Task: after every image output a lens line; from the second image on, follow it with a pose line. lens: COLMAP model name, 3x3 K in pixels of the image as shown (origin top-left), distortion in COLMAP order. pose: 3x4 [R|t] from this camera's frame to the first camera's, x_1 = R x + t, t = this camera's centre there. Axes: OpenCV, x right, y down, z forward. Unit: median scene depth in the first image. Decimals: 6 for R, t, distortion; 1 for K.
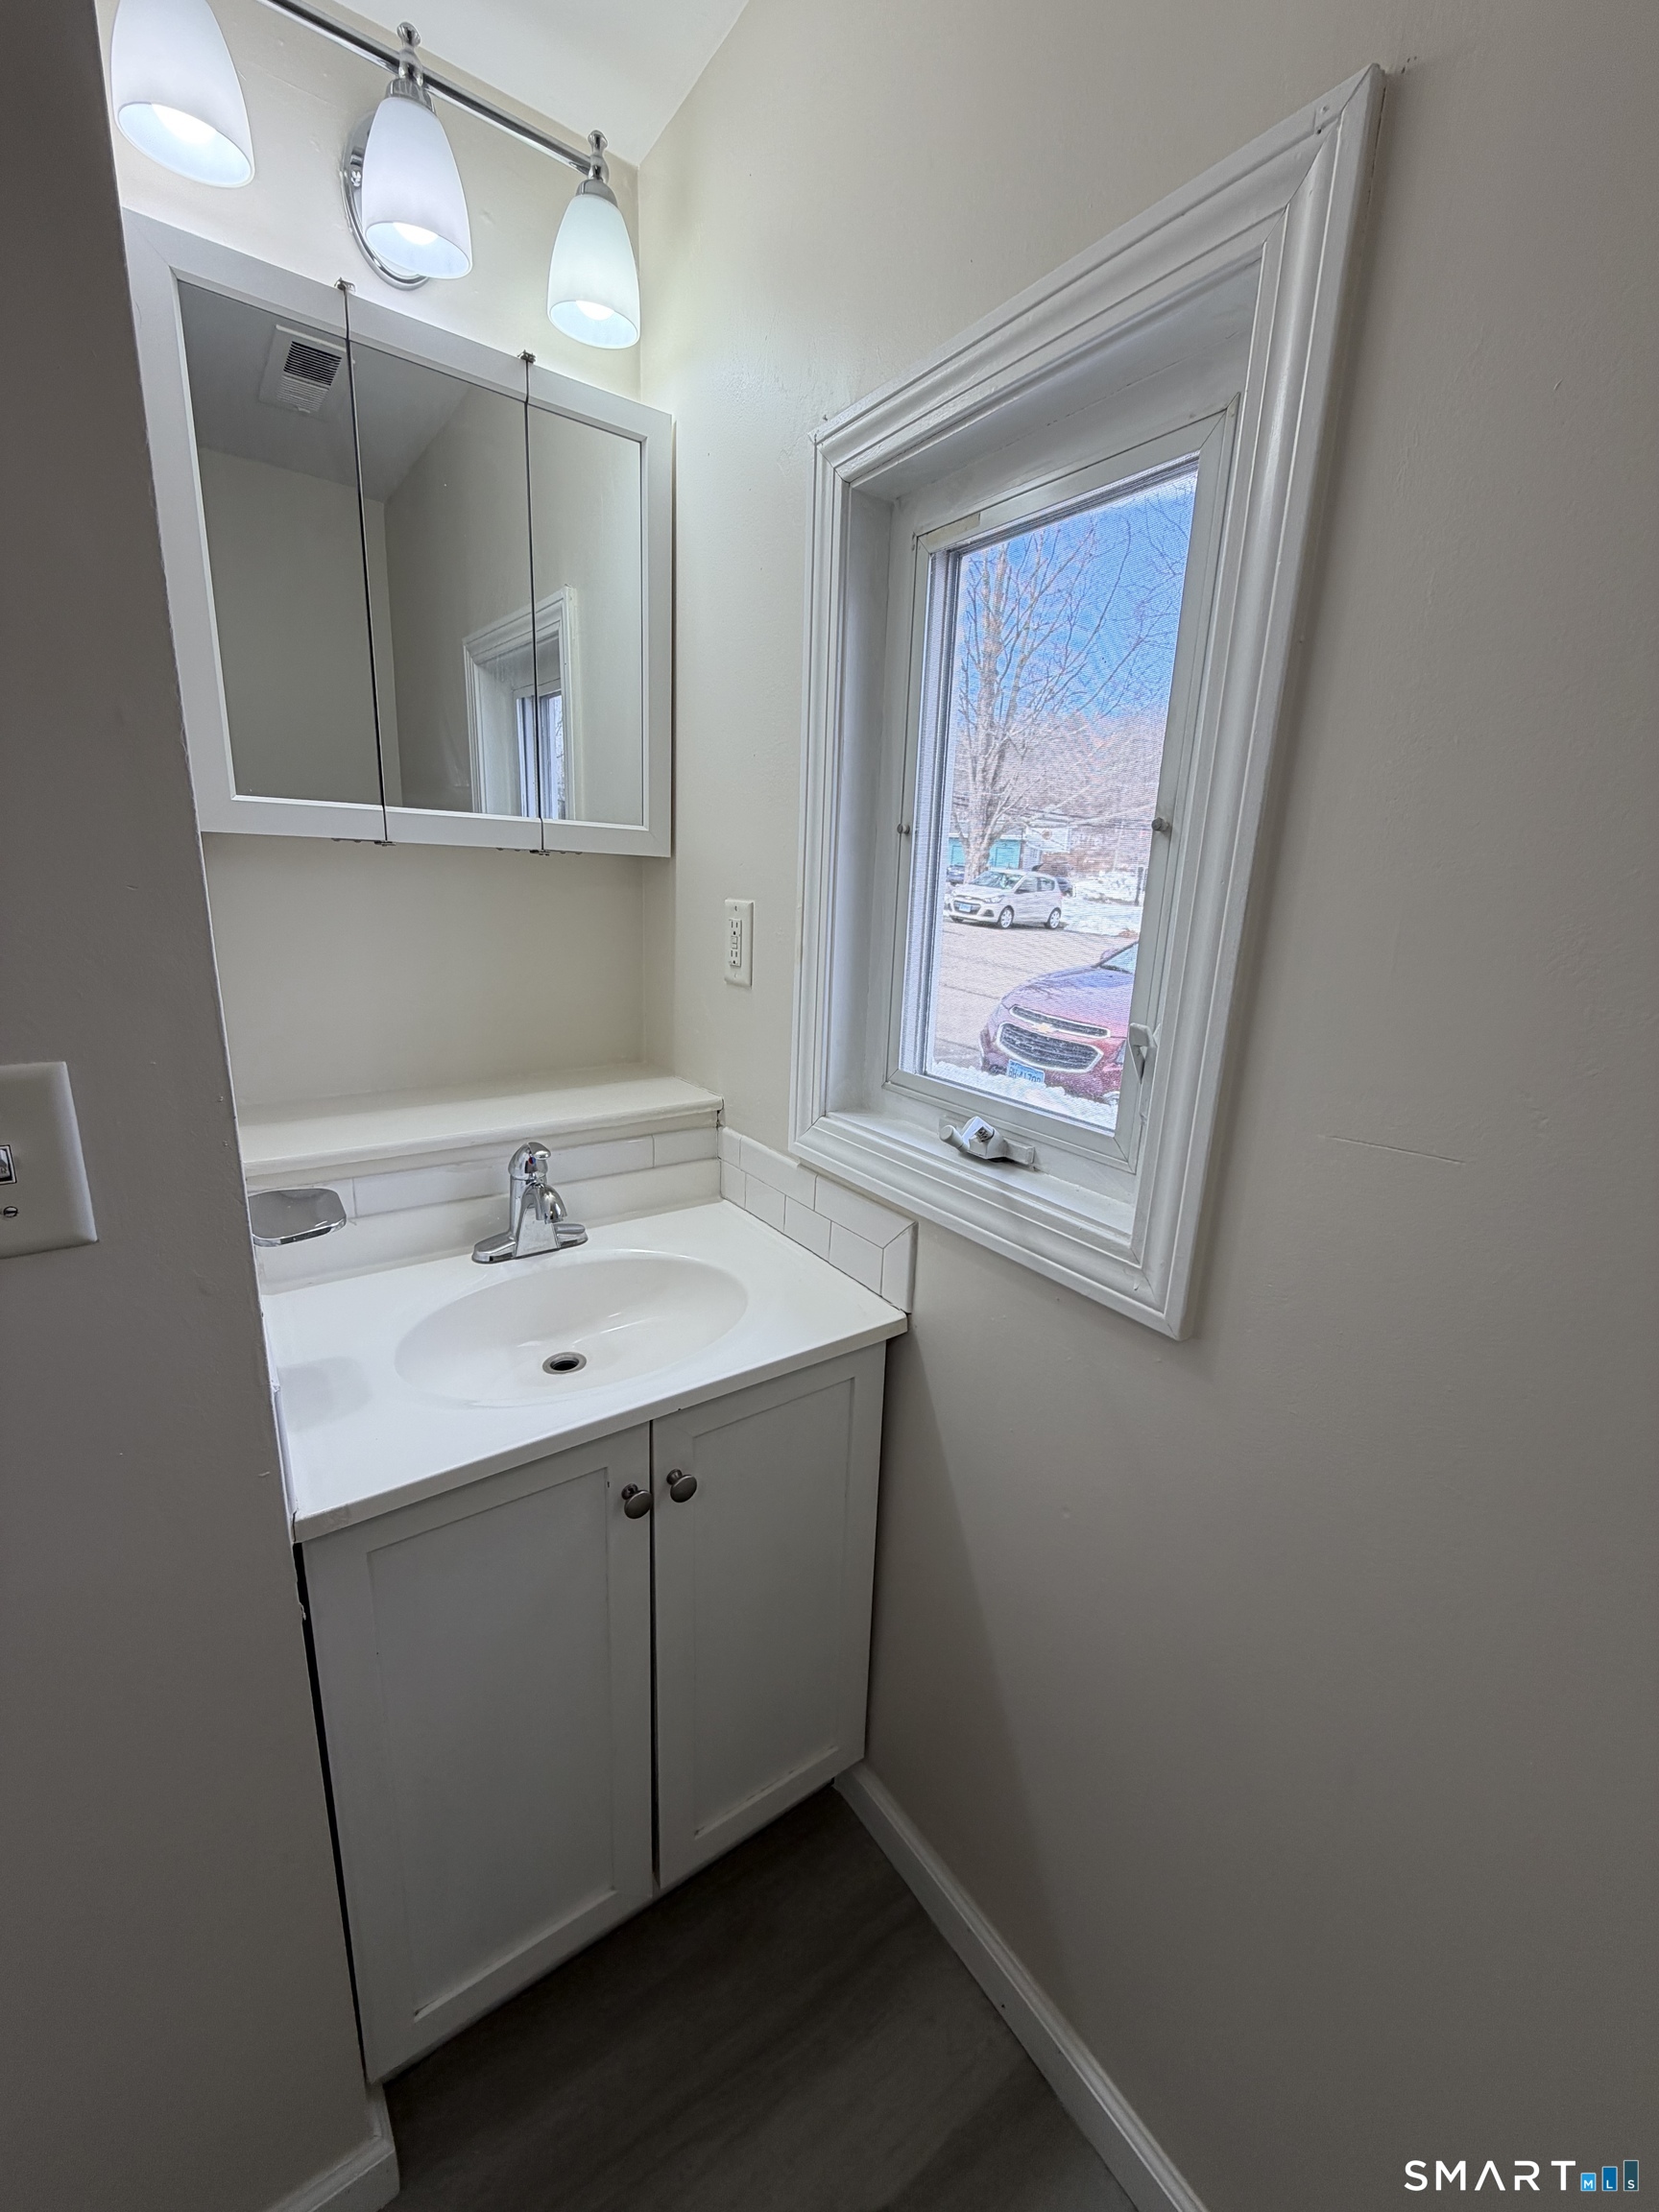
lens RADIAL K [[886.2, 0, 829.5], [0, 886.2, 1106.0], [0, 0, 1]] dist [0.001420, 0.000513]
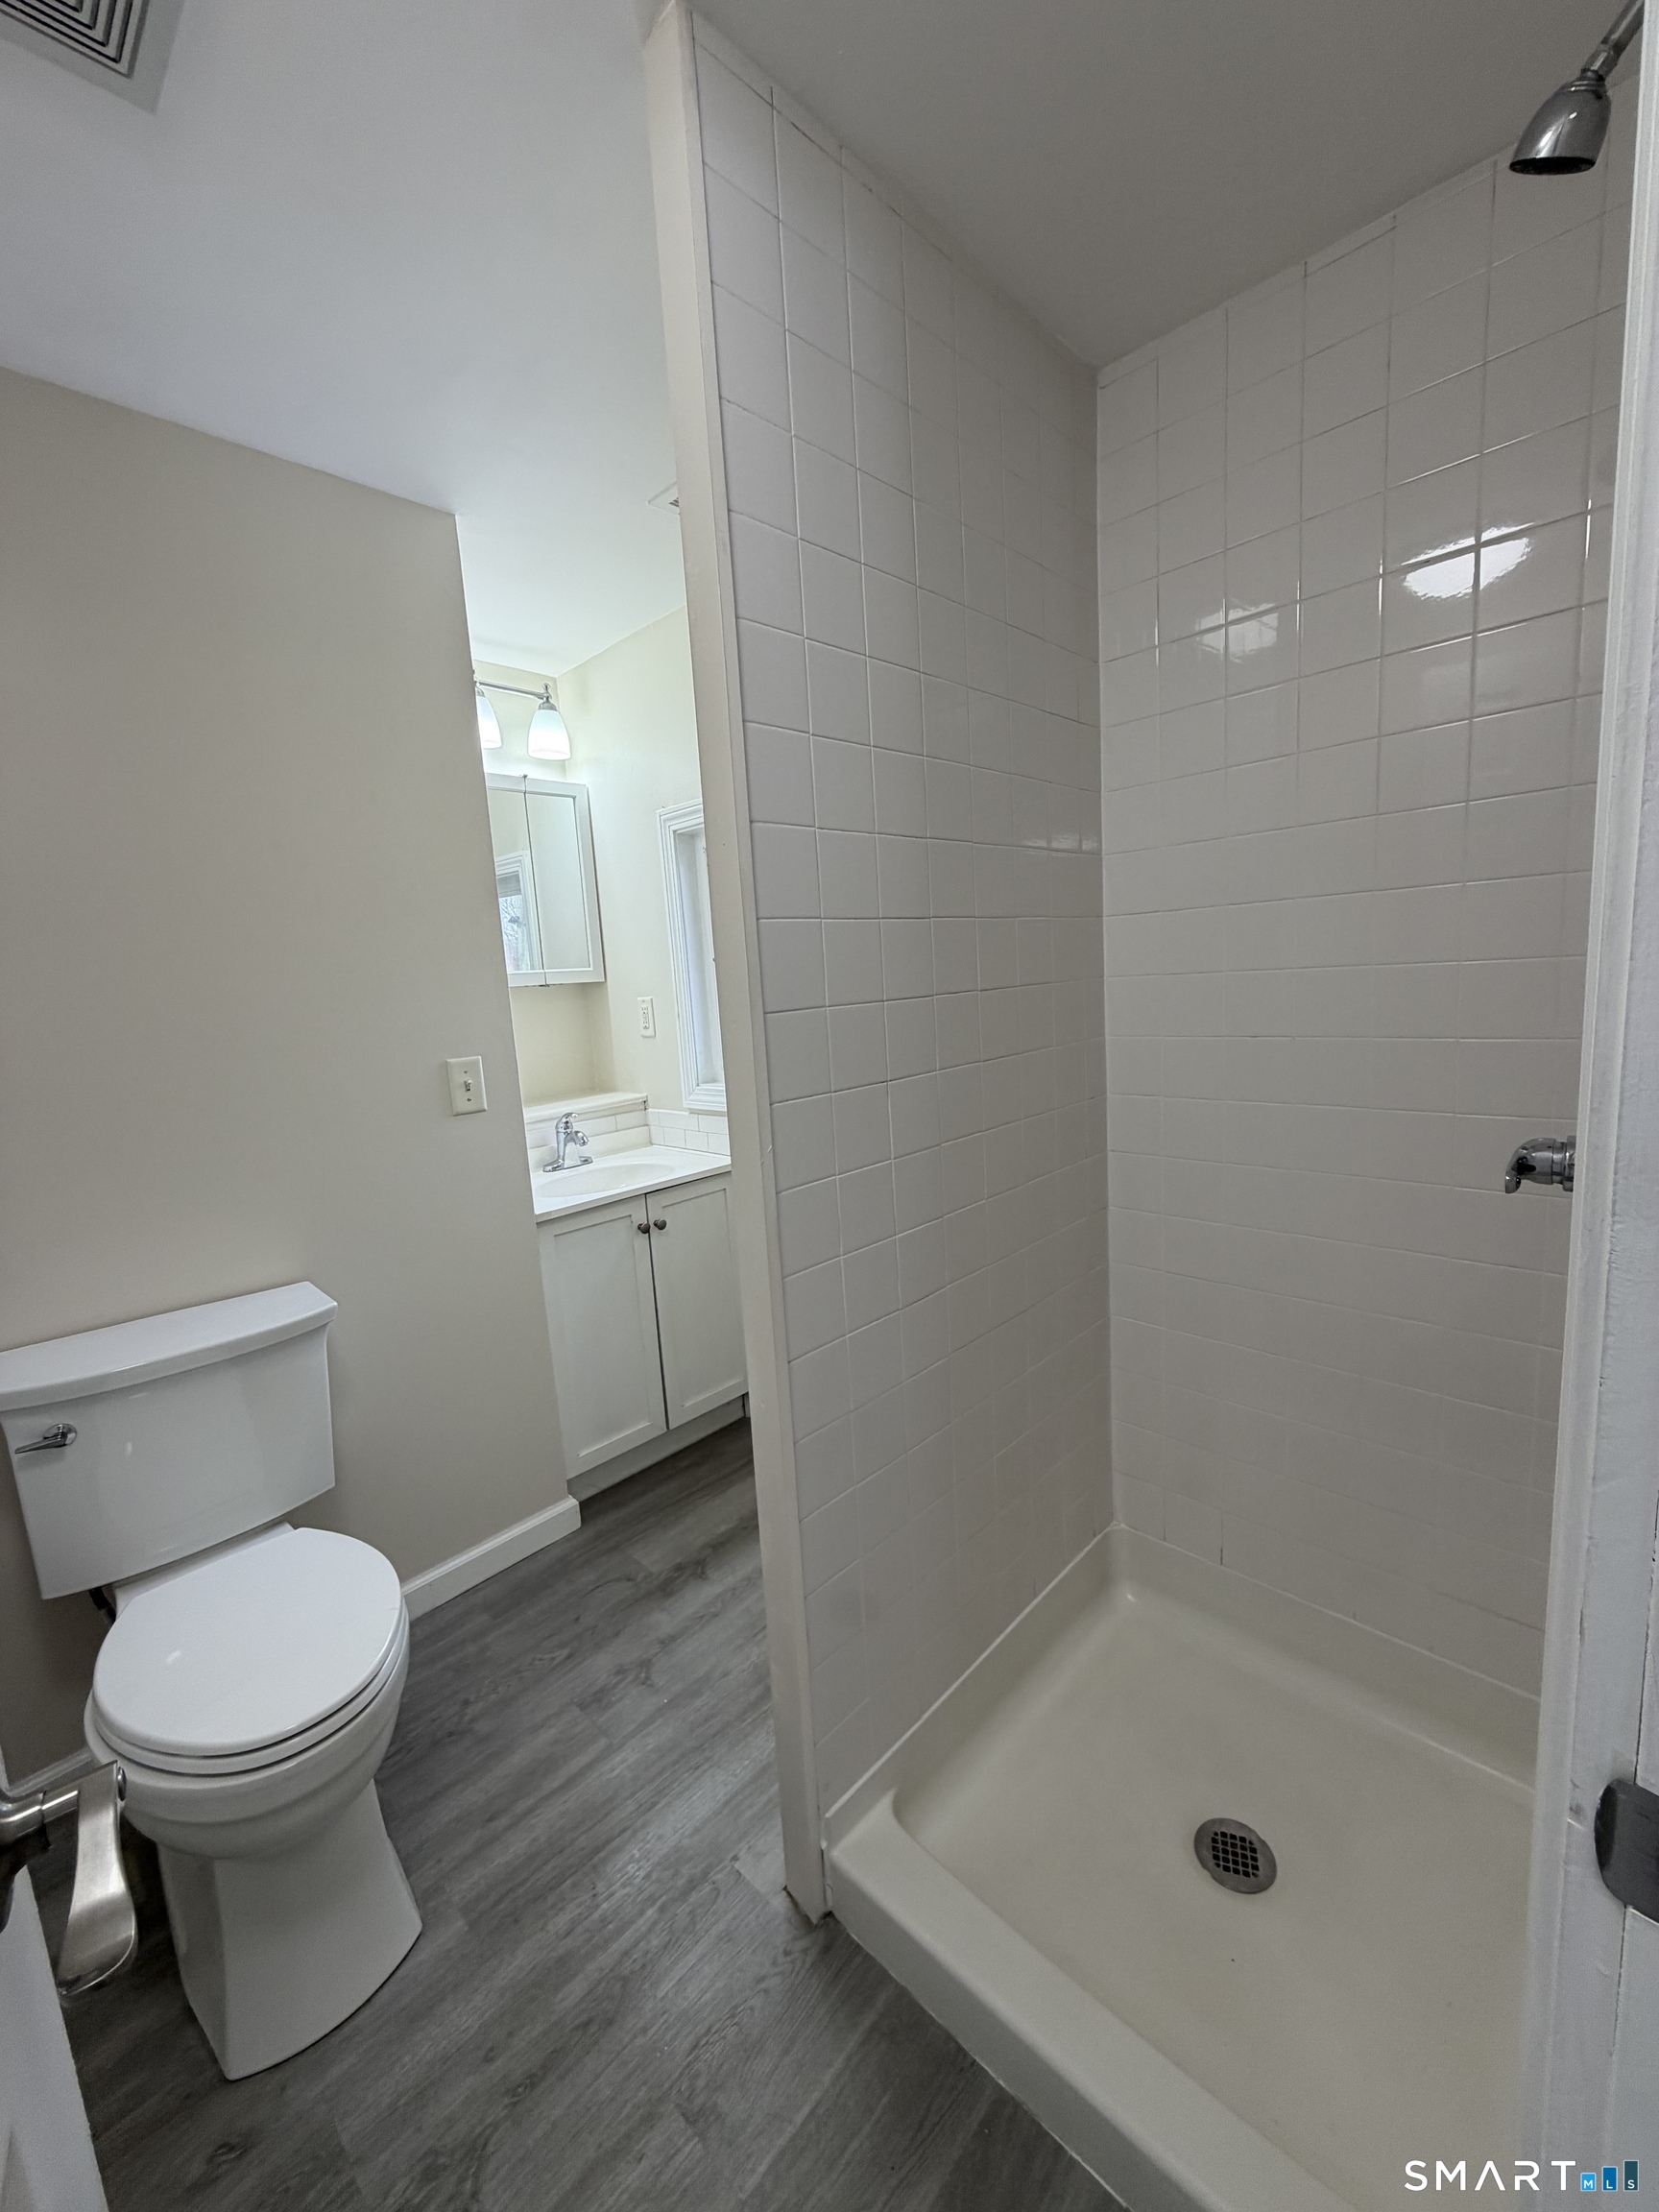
lens RADIAL K [[886.2, 0, 829.5], [0, 886.2, 1106.0], [0, 0, 1]] dist [0.001420, 0.000513]
pose [[0.978025, -0.128300, 0.164335, -0.054076], [0.146877, 0.983421, -0.106350, 0.335493], [-0.147966, 0.128150, 0.980655, -1.190347]]
